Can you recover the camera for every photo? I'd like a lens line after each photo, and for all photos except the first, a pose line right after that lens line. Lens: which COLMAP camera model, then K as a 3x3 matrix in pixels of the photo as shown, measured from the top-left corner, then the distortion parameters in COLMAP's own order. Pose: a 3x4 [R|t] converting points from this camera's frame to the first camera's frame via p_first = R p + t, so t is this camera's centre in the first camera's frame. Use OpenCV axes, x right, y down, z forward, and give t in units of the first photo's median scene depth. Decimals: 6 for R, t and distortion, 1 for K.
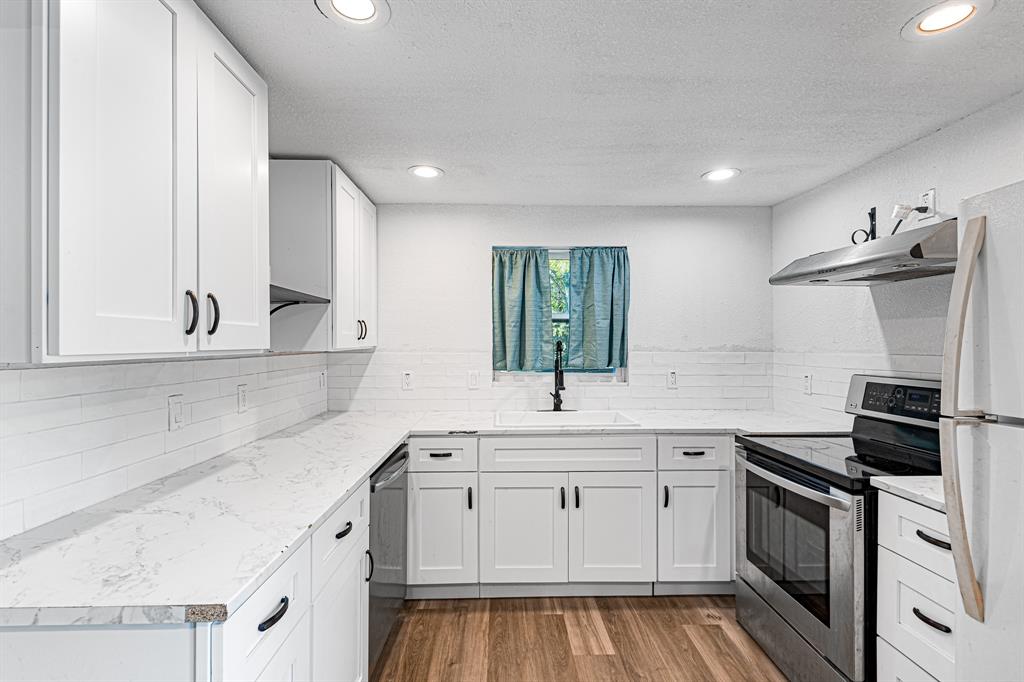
lens RADIAL K [[467.4, 0, 511.1], [0, 467.4, 344.7], [0, 0, 1]] dist [0.004273, 0.000323]
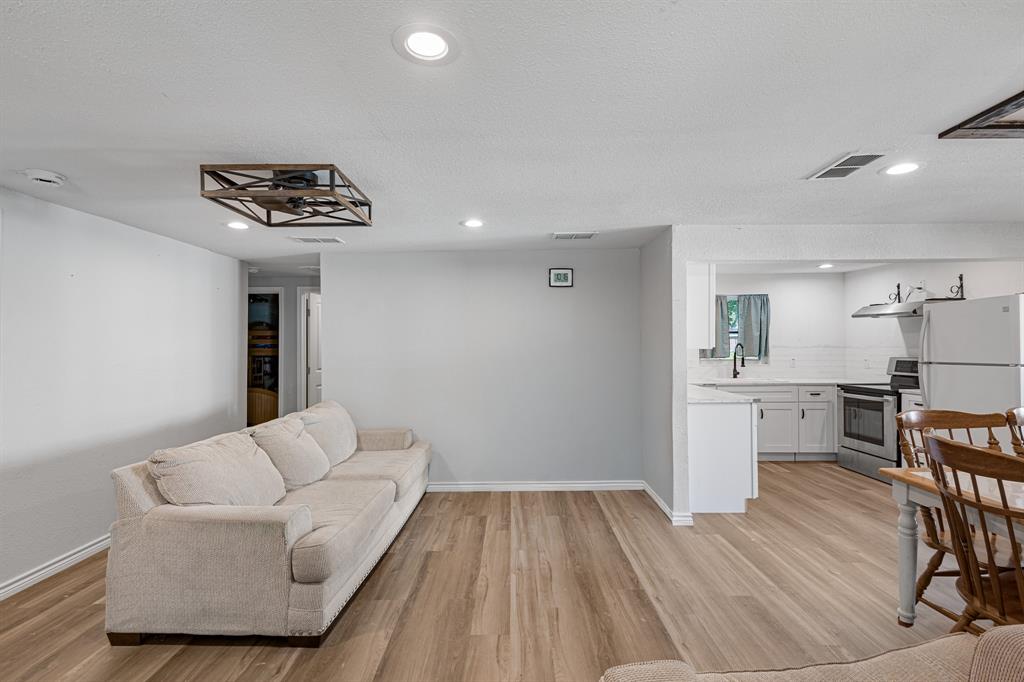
lens RADIAL K [[471.2, 0, 508.9], [0, 471.2, 342.9], [0, 0, 1]] dist [0.008448, 0.000132]
pose [[0.999509, -0.004888, -0.030959, -0.971990], [0.004664, 0.999962, -0.007322, 0.001897], [0.030993, 0.007174, 0.999494, -1.256701]]
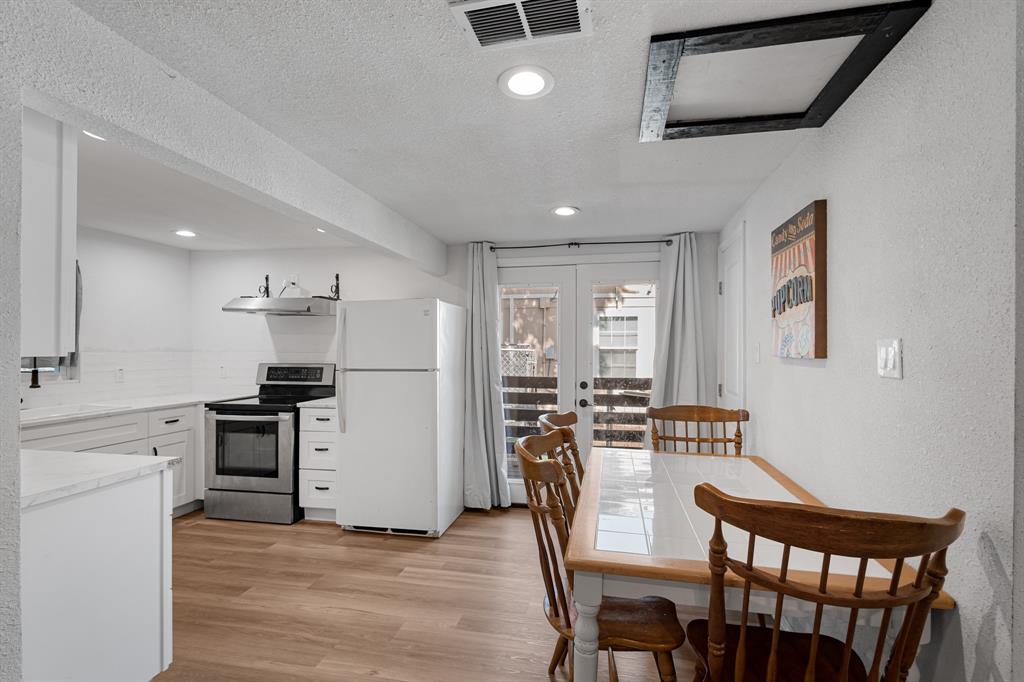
lens RADIAL K [[474.7, 0, 515.5], [0, 474.7, 351.0], [0, 0, 1]] dist [0.006860, -0.000567]
pose [[0.219702, -0.004367, 0.975557, -0.823105], [-0.004091, 0.999977, 0.005397, 0.000529], [-0.975559, -0.005177, 0.219679, -0.370903]]
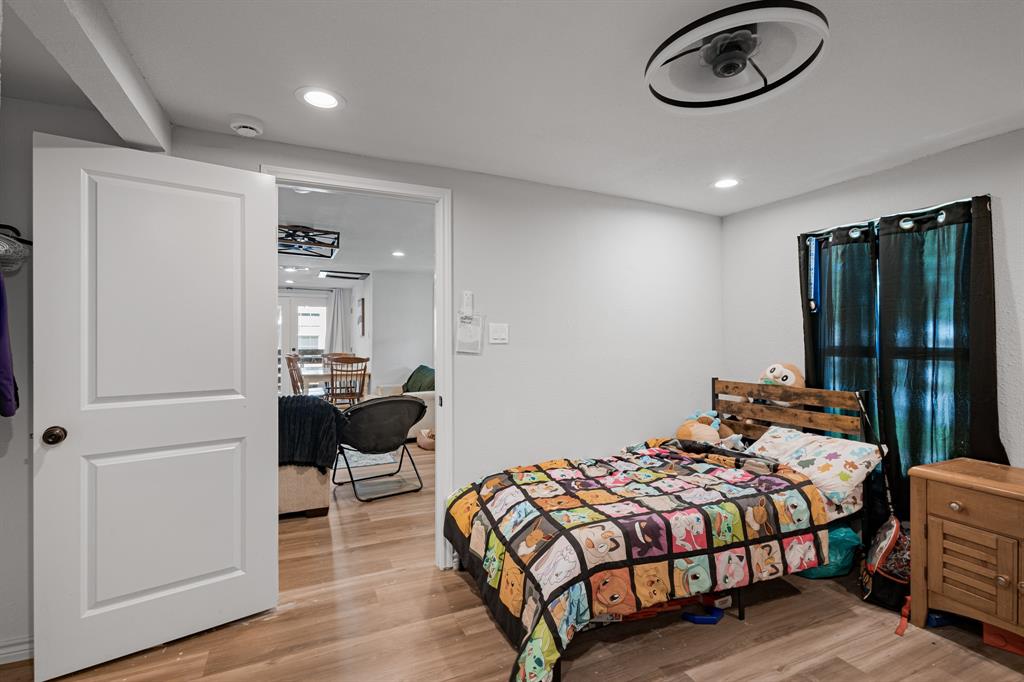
lens RADIAL K [[471.2, 0, 508.9], [0, 471.2, 342.9], [0, 0, 1]] dist [0.008448, 0.000132]
pose [[-0.396955, -0.009068, 0.917793, -3.224405], [-0.008990, 0.999942, 0.005991, 0.033844], [-0.917794, -0.005873, -0.397013, -0.321479]]
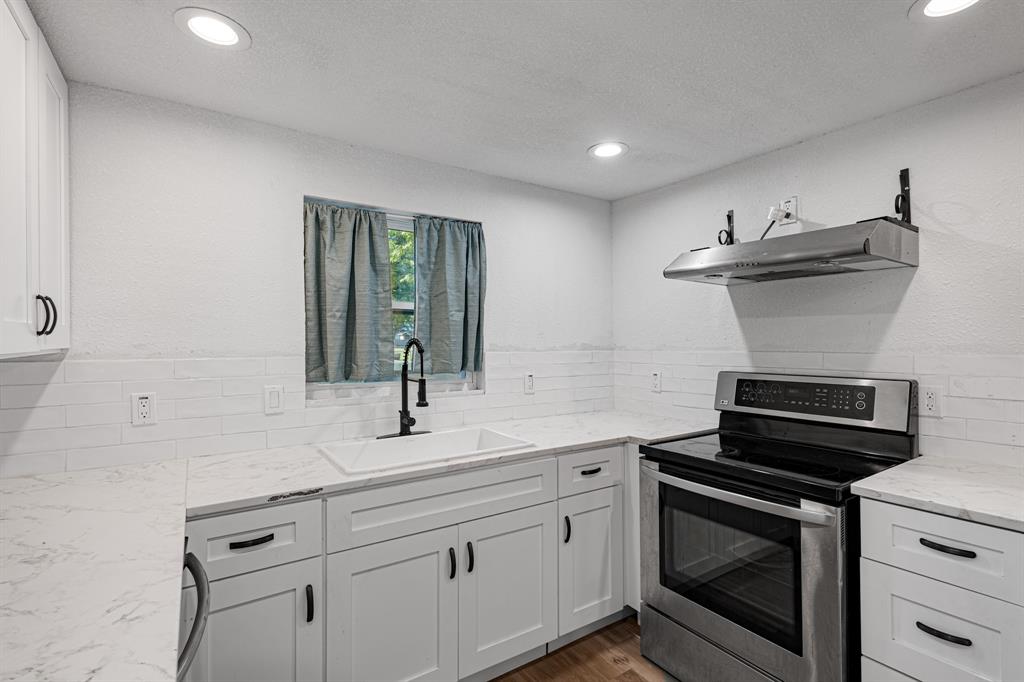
lens RADIAL K [[471.2, 0, 508.9], [0, 471.2, 342.9], [0, 0, 1]] dist [0.008448, 0.000132]
pose [[0.847732, -0.003756, 0.530411, -0.187879], [0.004836, 0.999988, -0.000648, -0.000328], [-0.530402, 0.003115, 0.847740, 0.352853]]
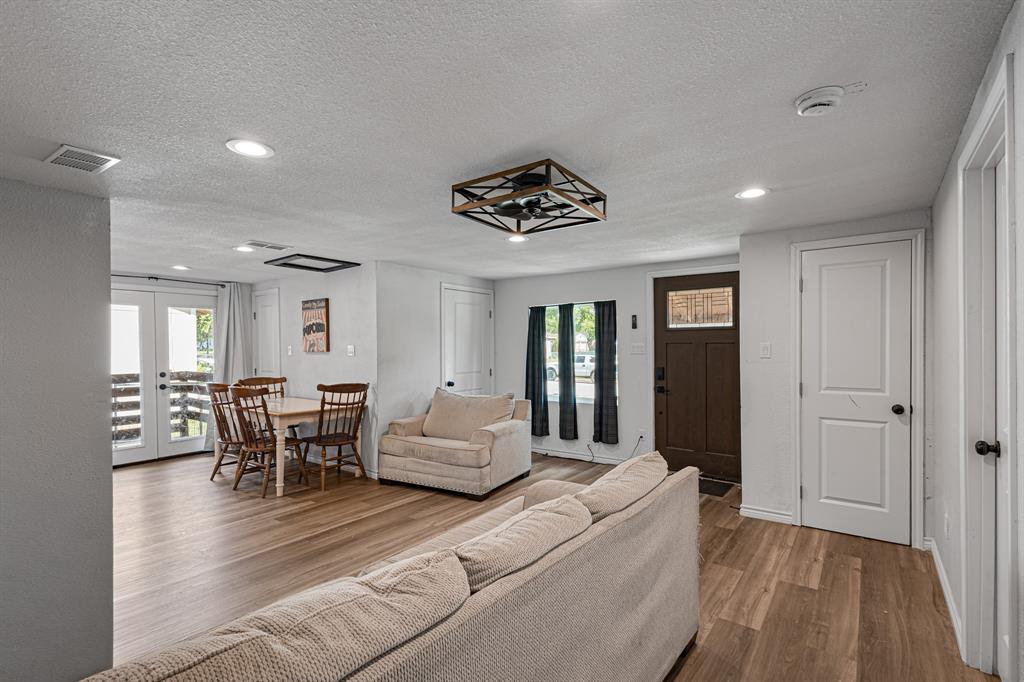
lens RADIAL K [[472.0, 0, 516.5], [0, 472.0, 351.8], [0, 0, 1]] dist [0.002588, 0.000266]
pose [[-0.788405, 0.002786, 0.615150, -2.032370], [0.006969, 0.999966, 0.004402, 0.011911], [-0.615117, 0.007758, -0.788398, 0.519033]]
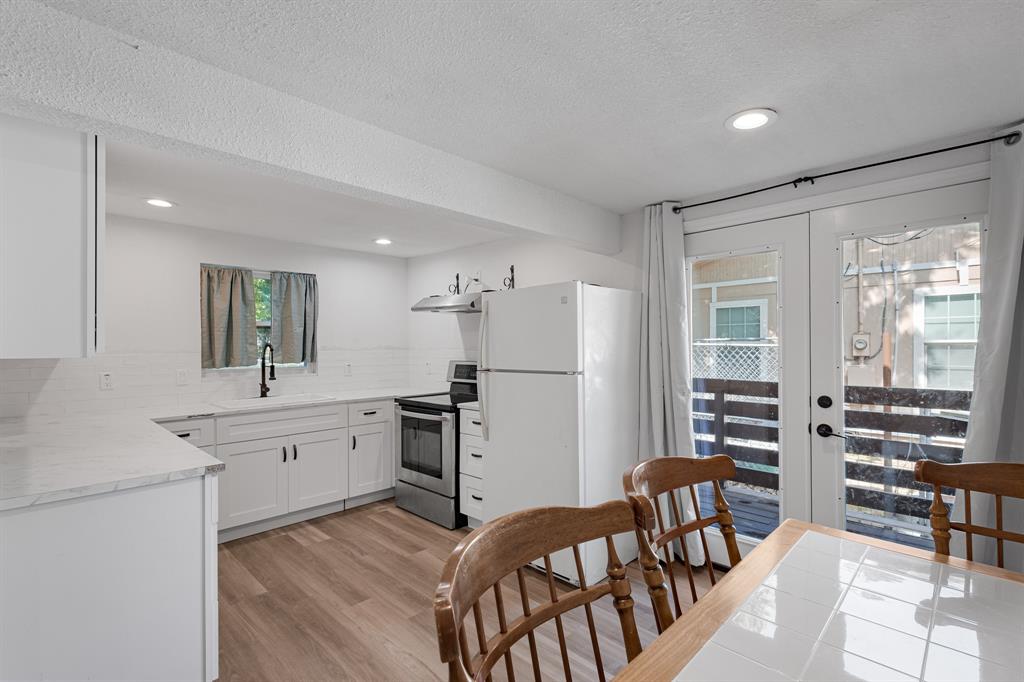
lens RADIAL K [[469.9, 0, 512.3], [0, 469.9, 343.5], [0, 0, 1]] dist [0.006467, -0.000083]
pose [[0.718470, -0.002747, 0.695552, -0.379795], [0.005599, 0.999983, -0.001834, -0.001232], [-0.695535, 0.005212, 0.718473, -0.500571]]
